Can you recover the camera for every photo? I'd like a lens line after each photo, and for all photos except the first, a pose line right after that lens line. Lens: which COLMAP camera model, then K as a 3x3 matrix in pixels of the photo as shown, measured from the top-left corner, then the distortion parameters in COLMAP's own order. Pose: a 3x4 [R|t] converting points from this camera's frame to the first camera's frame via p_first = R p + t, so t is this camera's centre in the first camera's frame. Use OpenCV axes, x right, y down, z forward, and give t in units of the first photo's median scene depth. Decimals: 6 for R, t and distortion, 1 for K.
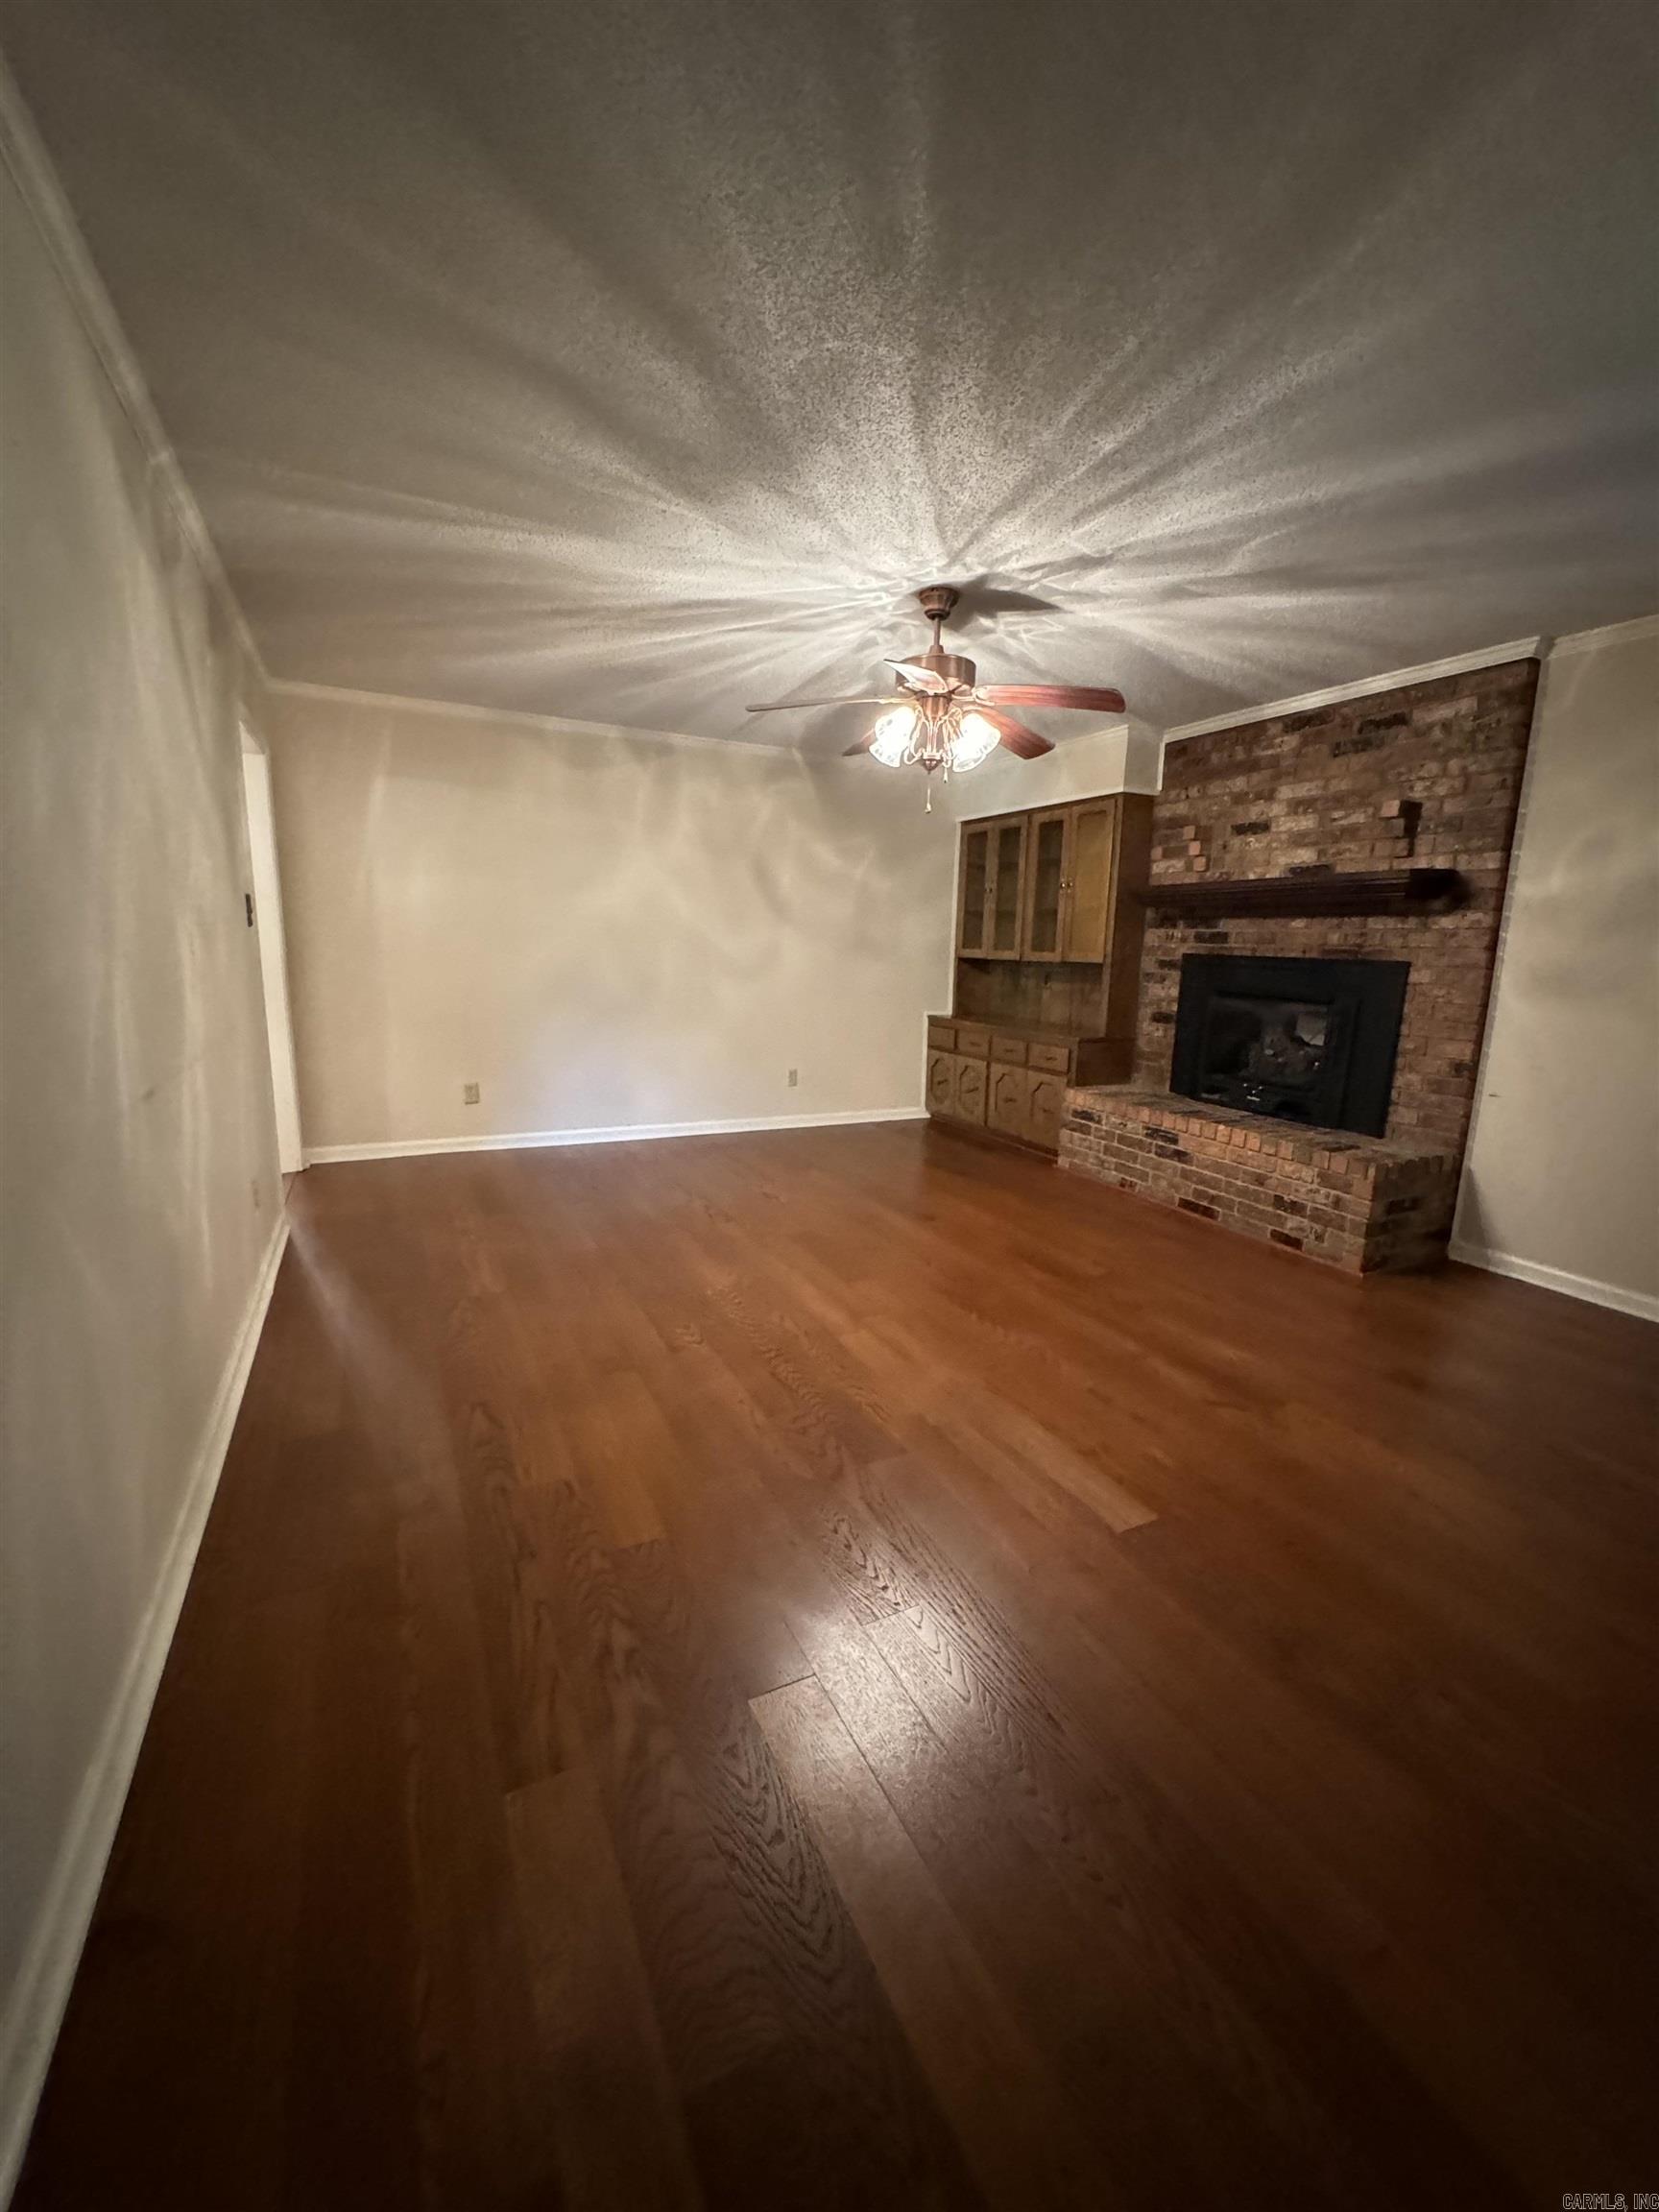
lens RADIAL K [[882.3, 0, 829.5], [0, 882.3, 1105.9], [0, 0, 1]] dist [-0.002321, 0.000465]
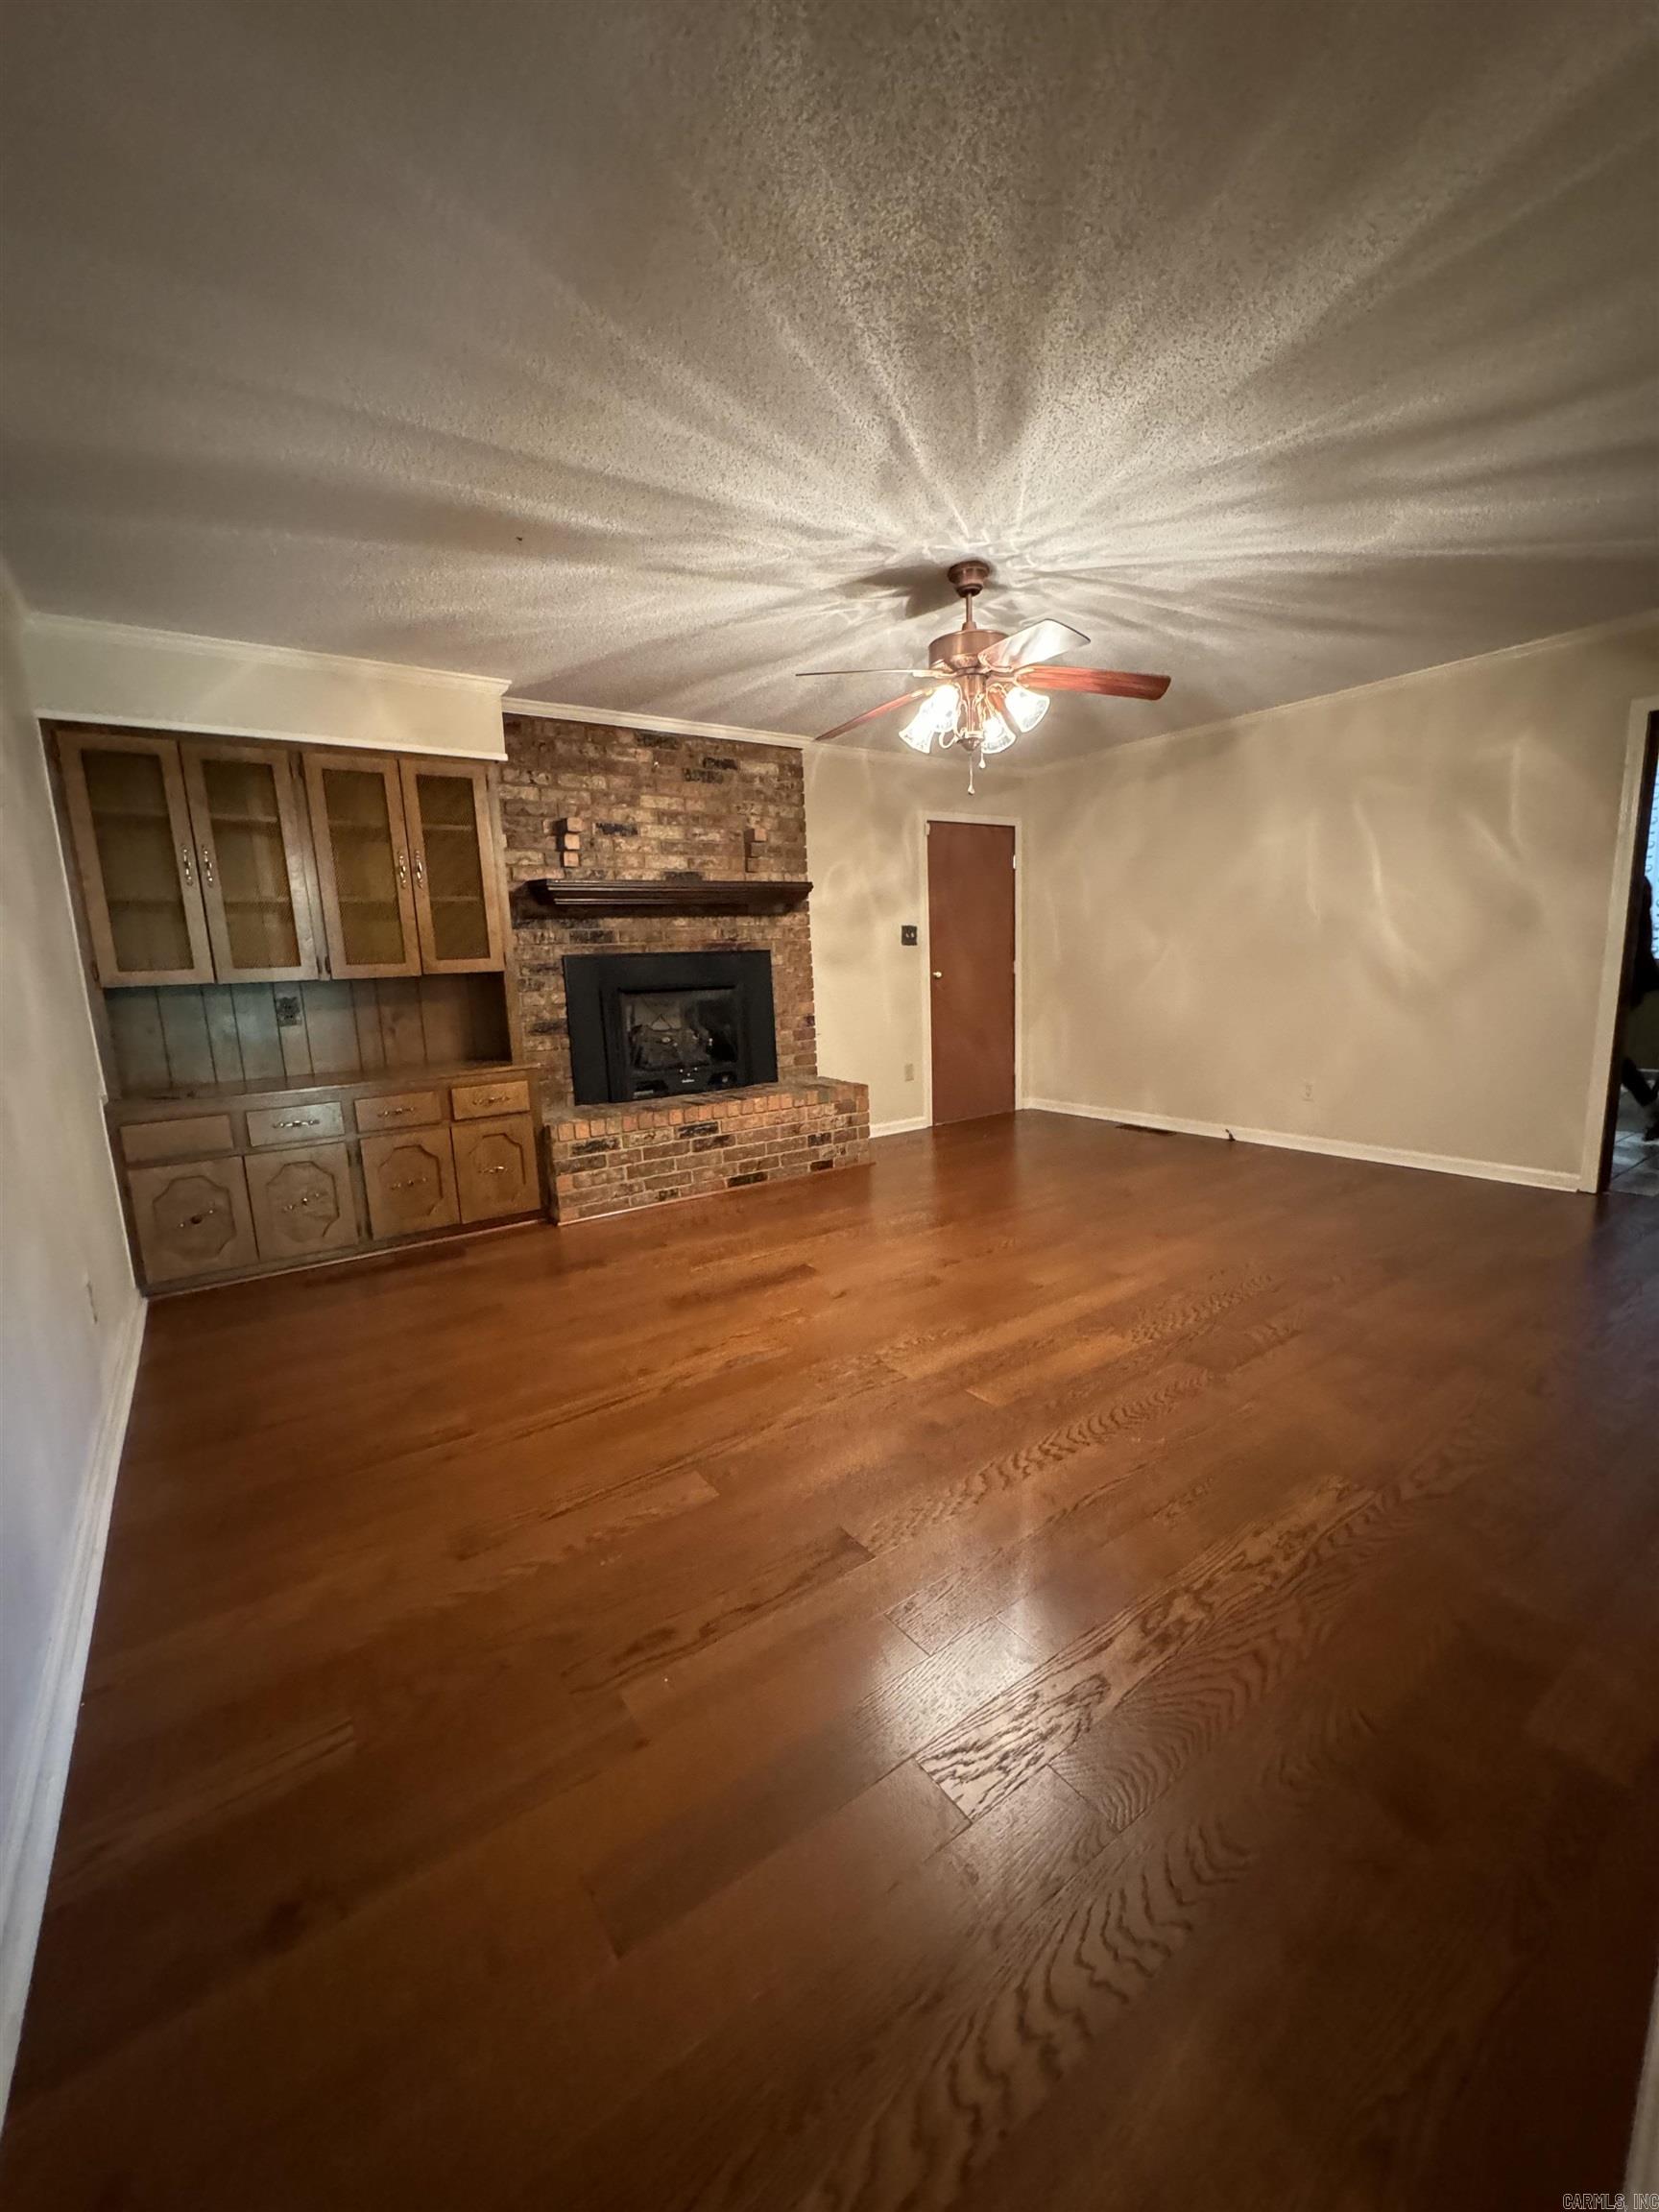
lens RADIAL K [[882.3, 0, 829.5], [0, 882.3, 1105.9], [0, 0, 1]] dist [-0.002321, 0.000465]
pose [[-0.149098, -0.185380, 0.971290, -0.672056], [0.214356, 0.952852, 0.214766, -0.192083], [-0.965309, 0.240223, -0.102331, 1.030021]]
